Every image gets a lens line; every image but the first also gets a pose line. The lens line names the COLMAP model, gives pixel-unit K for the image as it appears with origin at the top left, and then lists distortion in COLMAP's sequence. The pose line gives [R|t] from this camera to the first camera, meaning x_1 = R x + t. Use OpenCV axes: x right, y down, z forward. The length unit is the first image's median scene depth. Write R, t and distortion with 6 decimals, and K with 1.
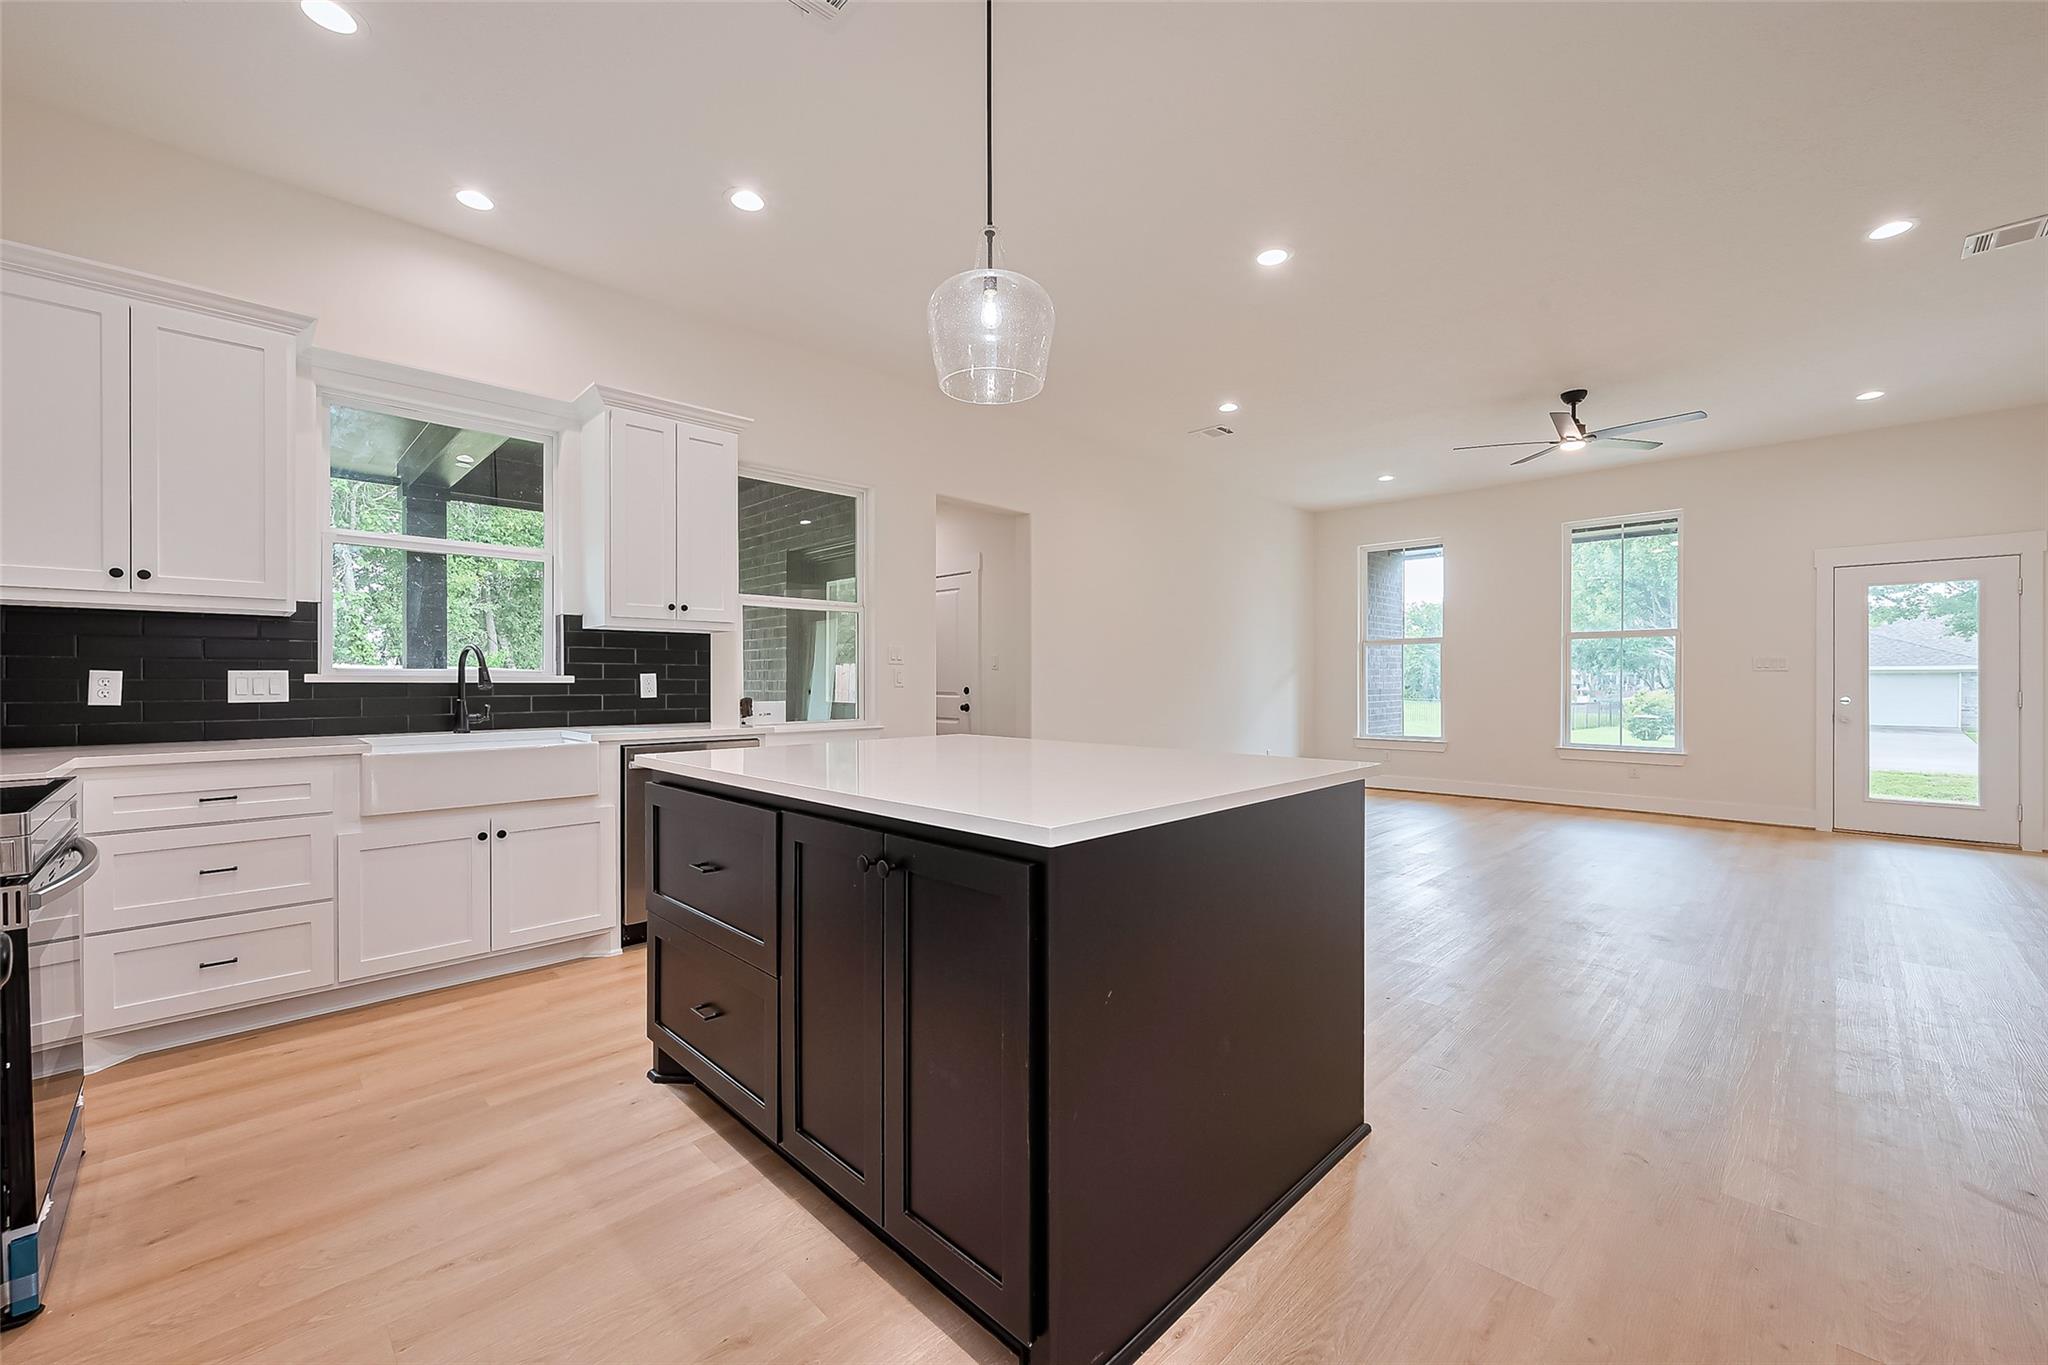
lens RADIAL K [[819.6, 0, 1034.3], [0, 819.6, 684.2], [0, 0, 1]] dist [0.000713, 0.000165]
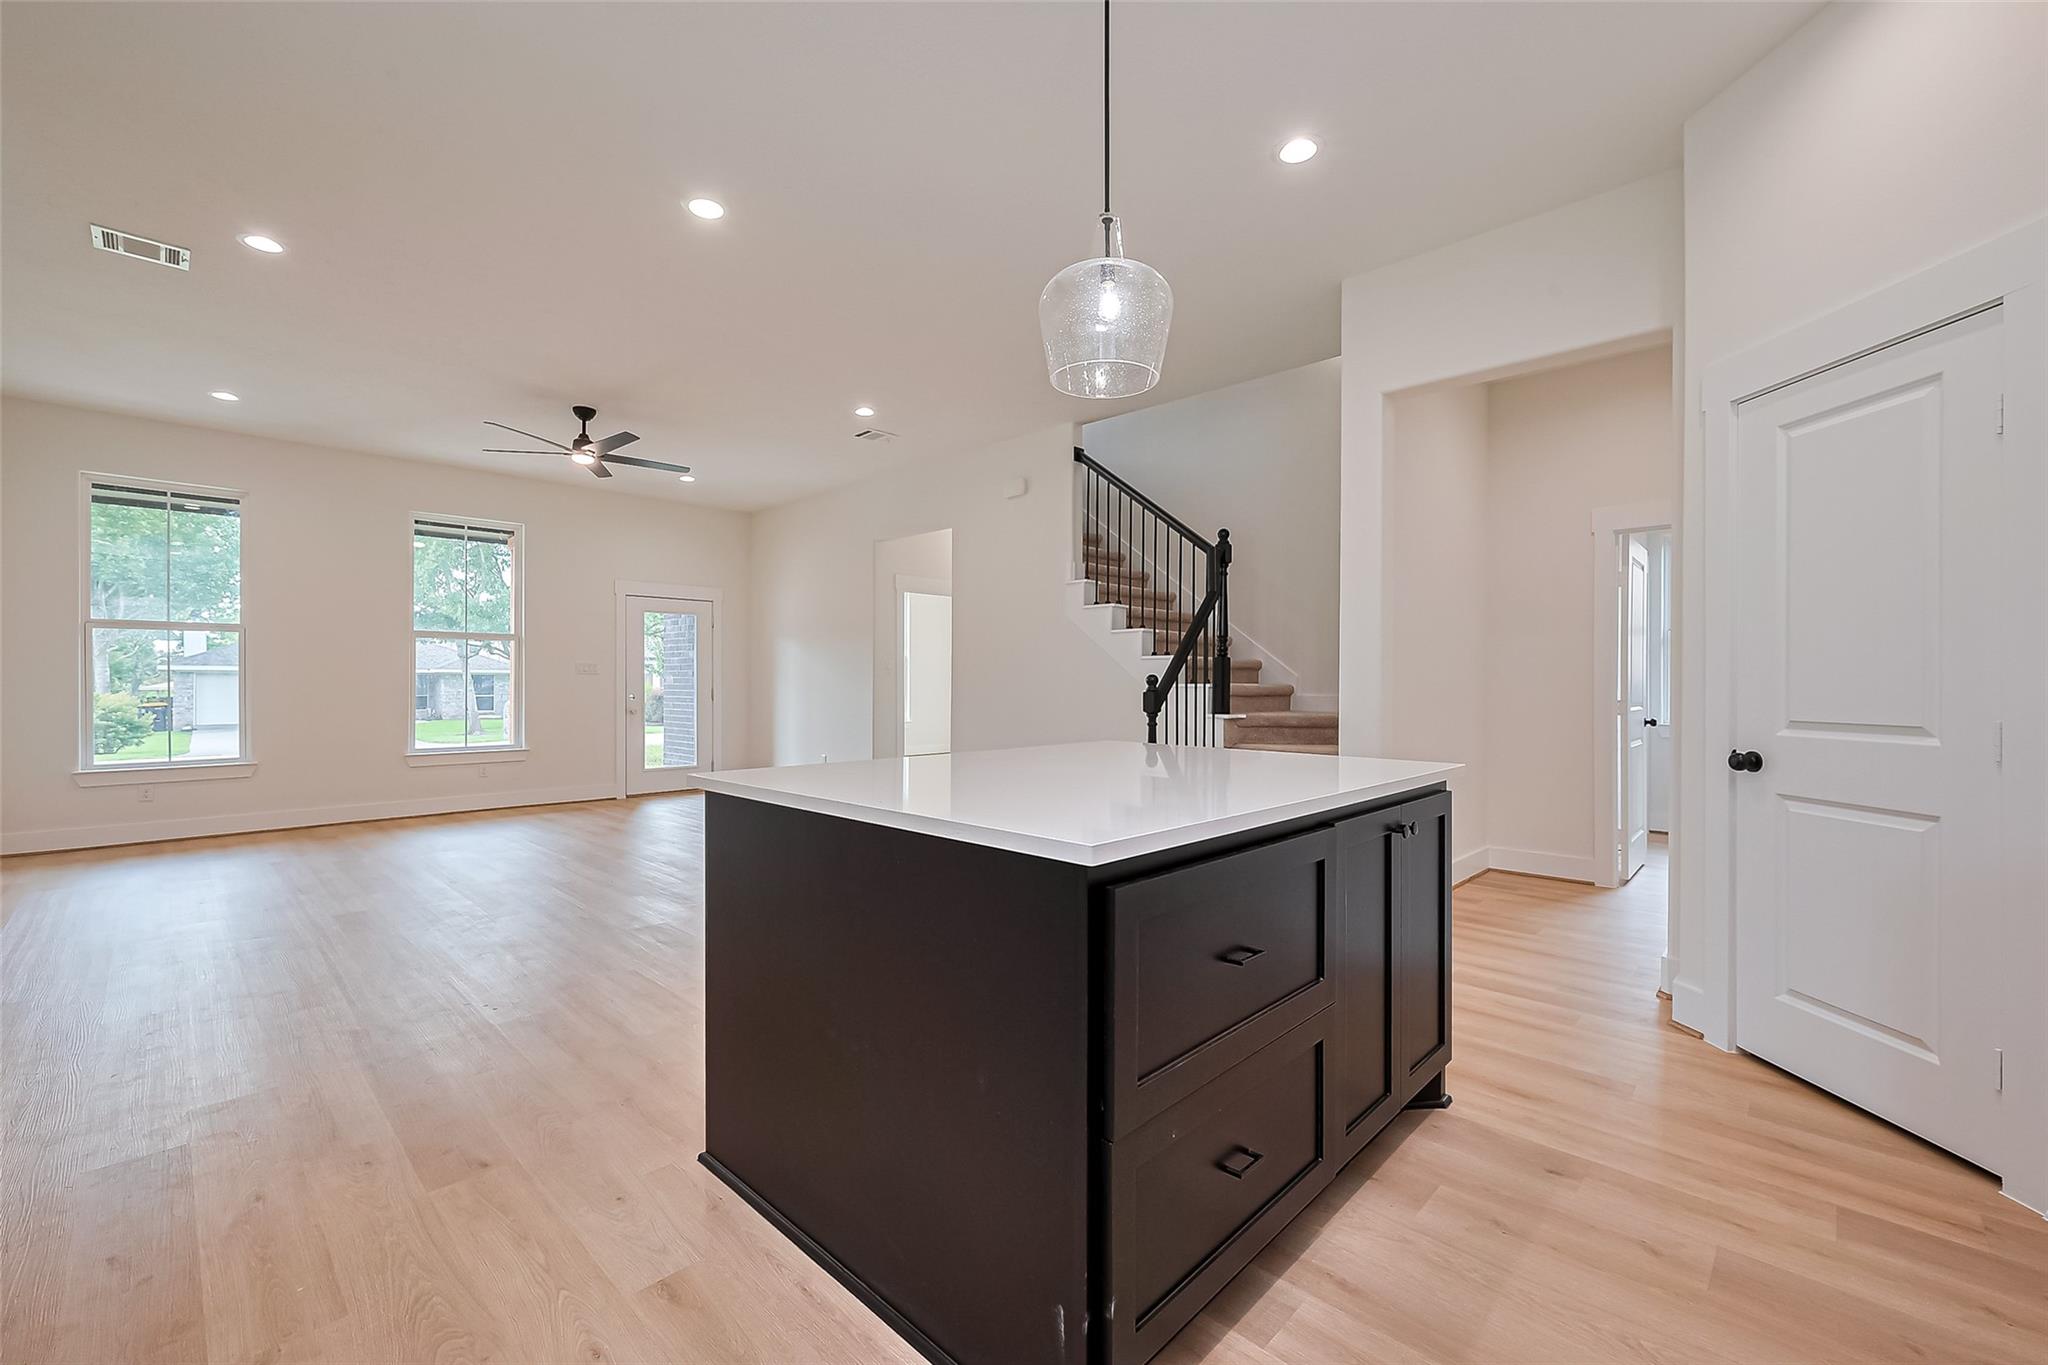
lens RADIAL K [[819.6, 0, 1034.7], [0, 819.6, 682.1], [0, 0, 1]] dist [0.000713, 0.000165]
pose [[-0.007623, 0.000822, 0.999971, -0.335198], [0.001758, 0.999998, -0.000809, -0.002628], [-0.999969, 0.001752, -0.007624, 0.360439]]
